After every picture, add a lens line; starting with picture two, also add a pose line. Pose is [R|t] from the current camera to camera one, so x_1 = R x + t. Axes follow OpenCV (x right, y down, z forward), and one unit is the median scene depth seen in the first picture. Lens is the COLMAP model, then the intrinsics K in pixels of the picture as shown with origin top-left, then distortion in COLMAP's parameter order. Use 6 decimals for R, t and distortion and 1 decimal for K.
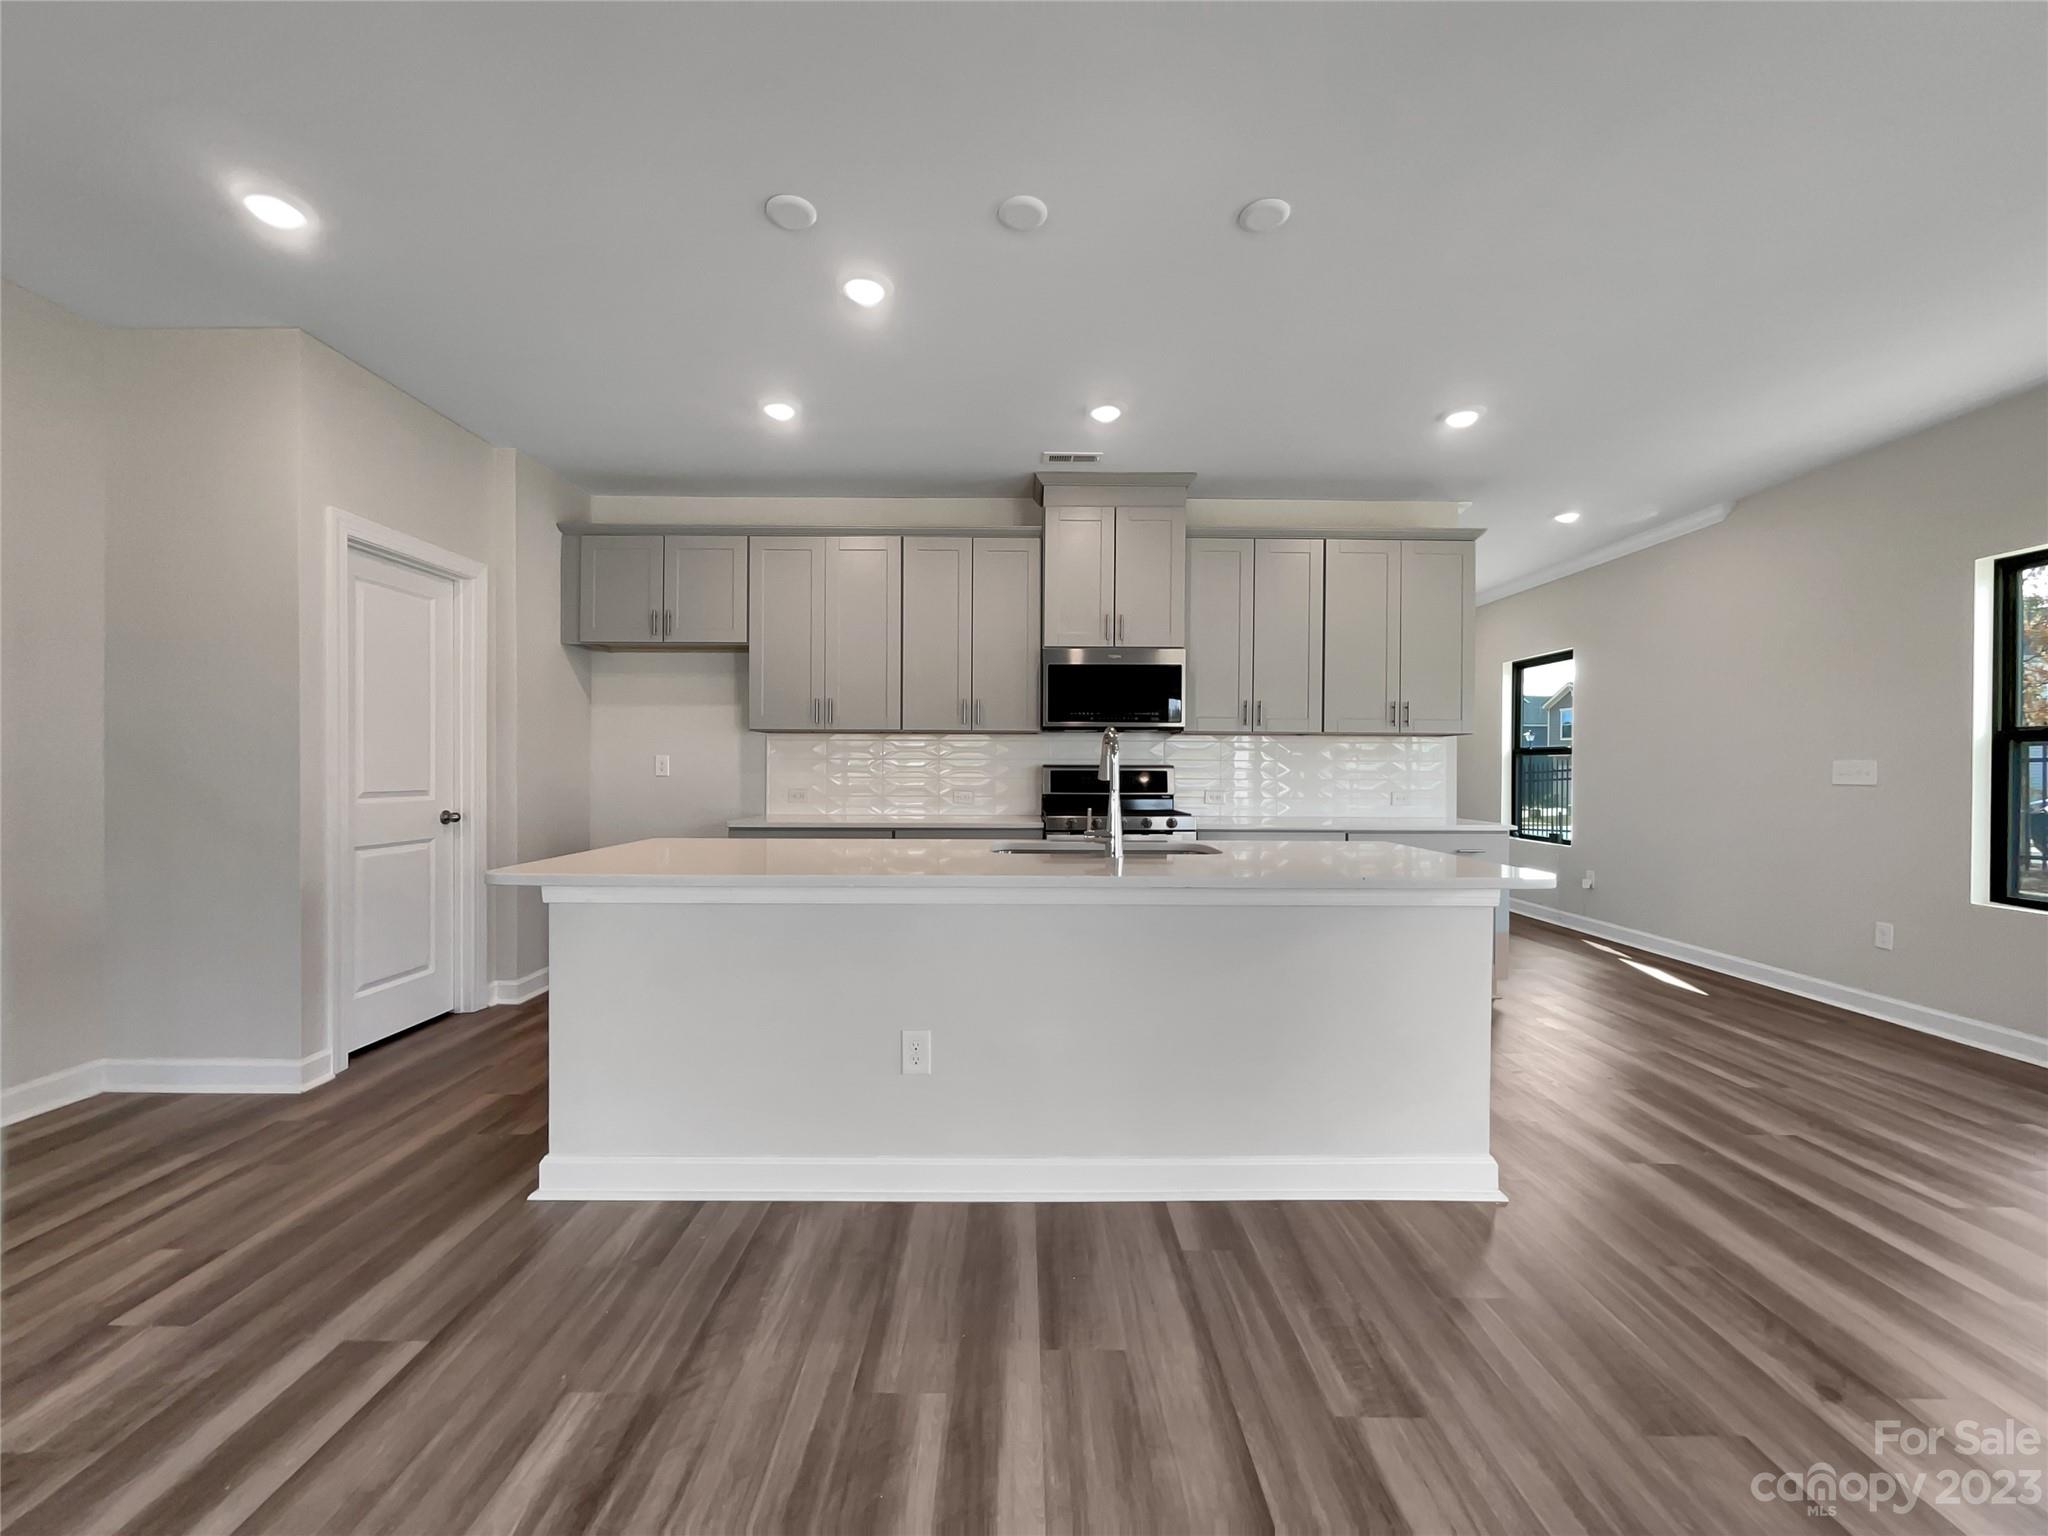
lens RADIAL K [[816.8, 0, 1034.1], [0, 816.8, 777.0], [0, 0, 1]] dist [-0.003998, 0.001925]
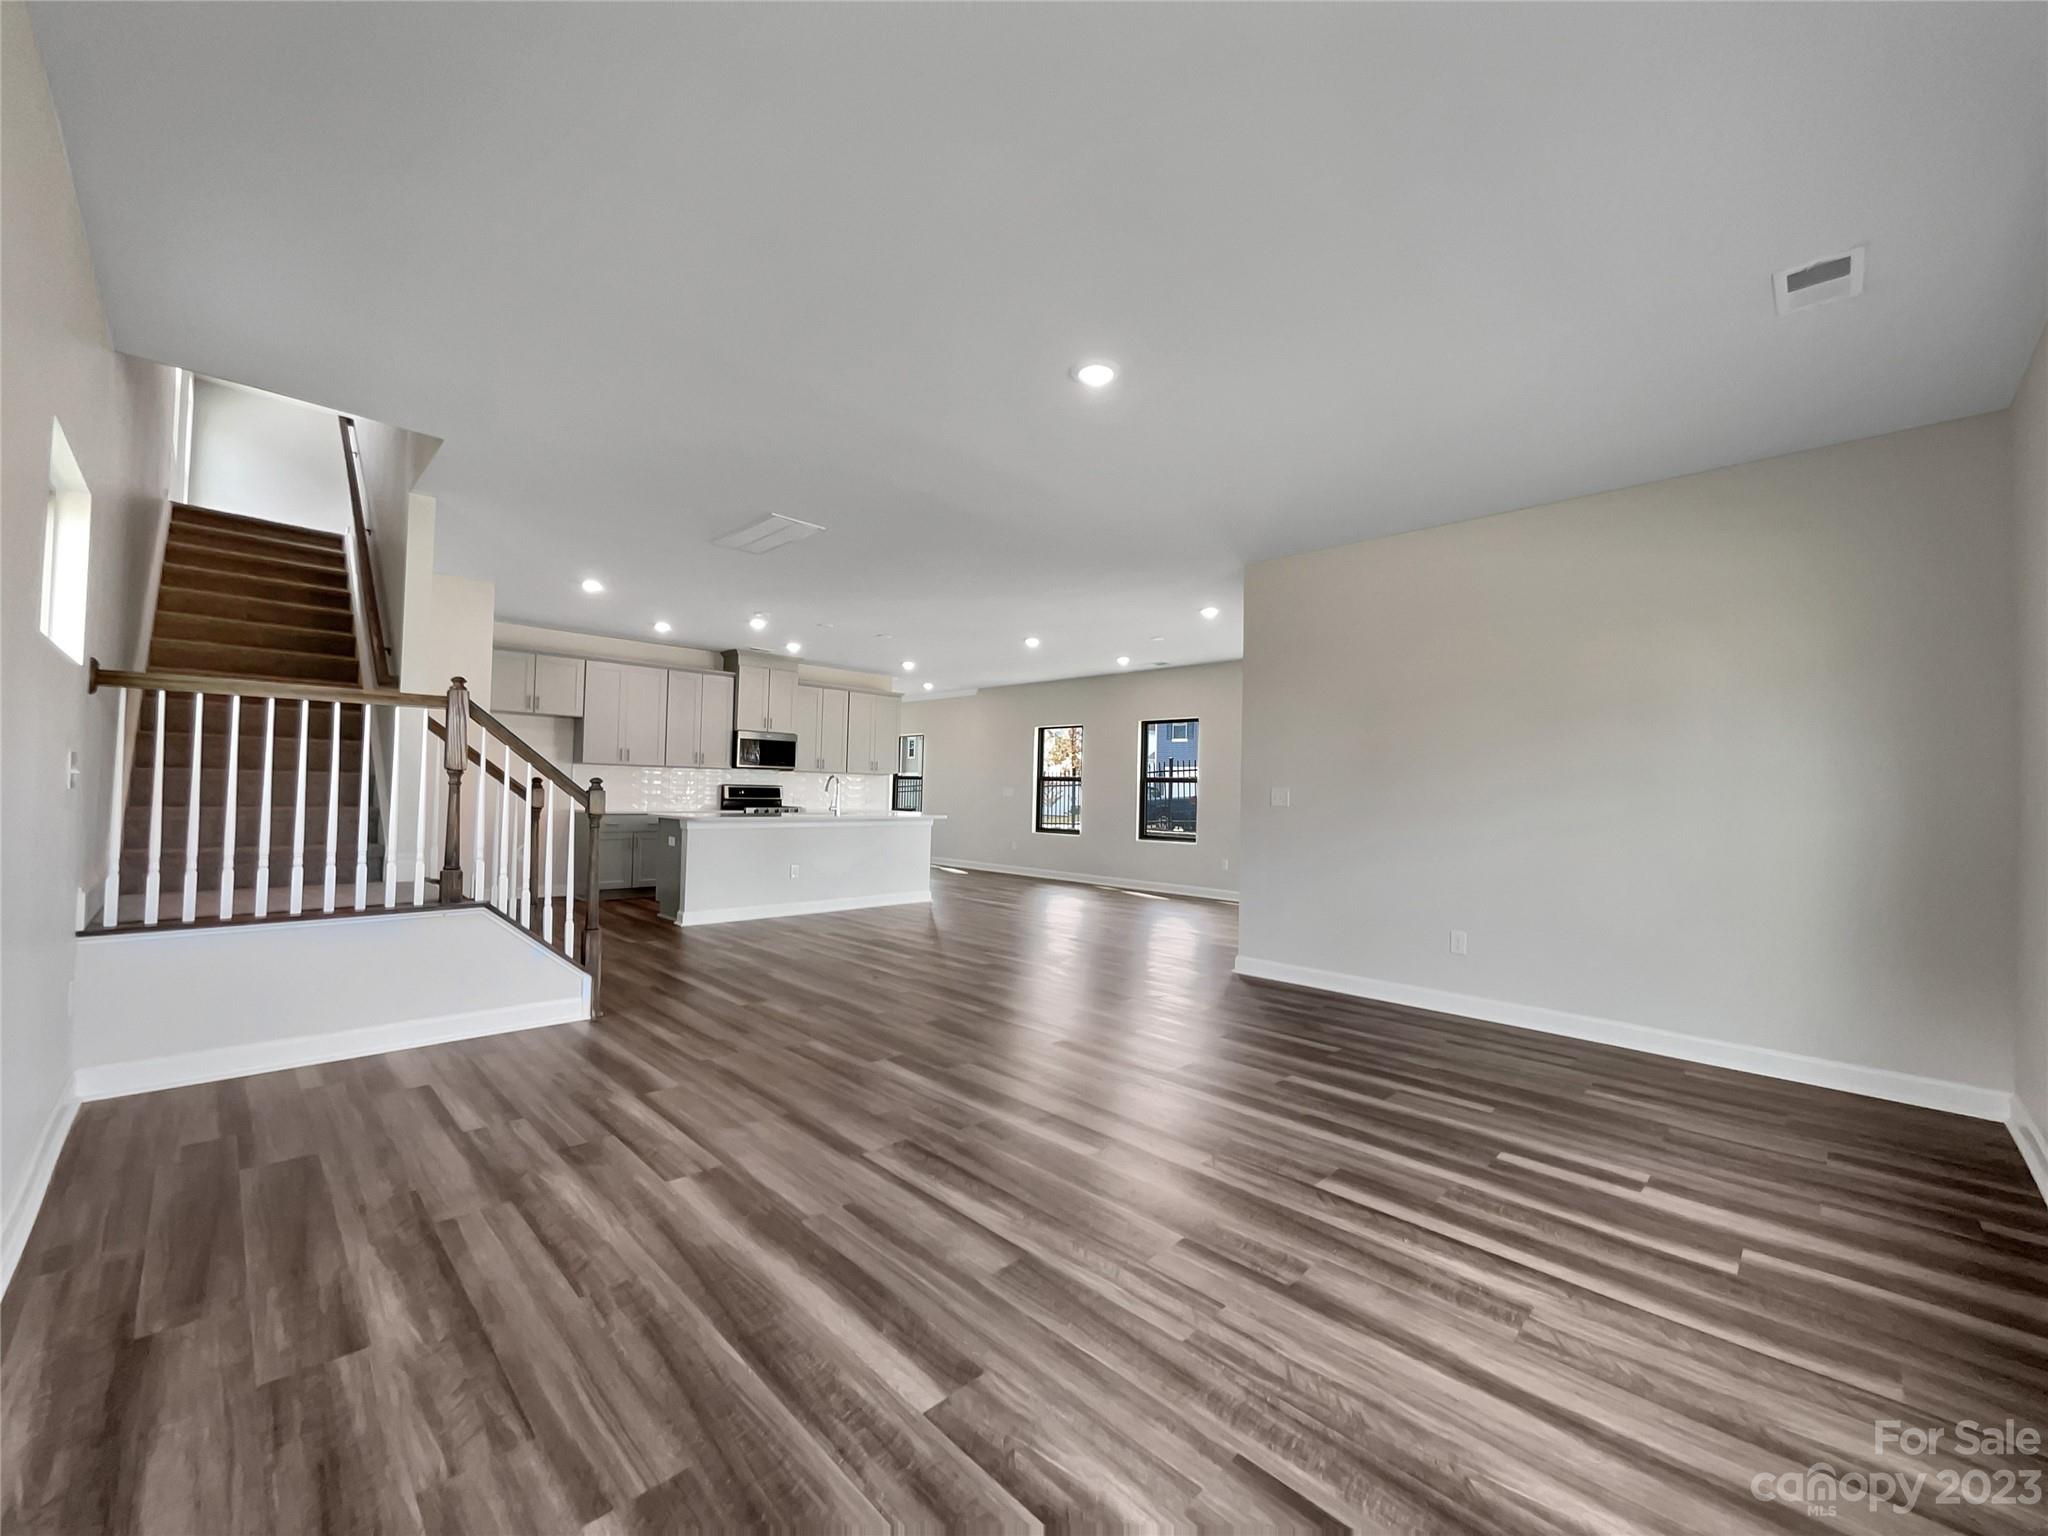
lens RADIAL K [[816.8, 0, 1012.4], [0, 816.8, 772.6], [0, 0, 1]] dist [-0.003998, 0.001925]
pose [[0.724901, 0.029199, 0.688234, -0.239092], [-0.009430, 0.999428, -0.032469, 0.004484], [-0.688789, 0.017046, 0.724762, -0.270124]]
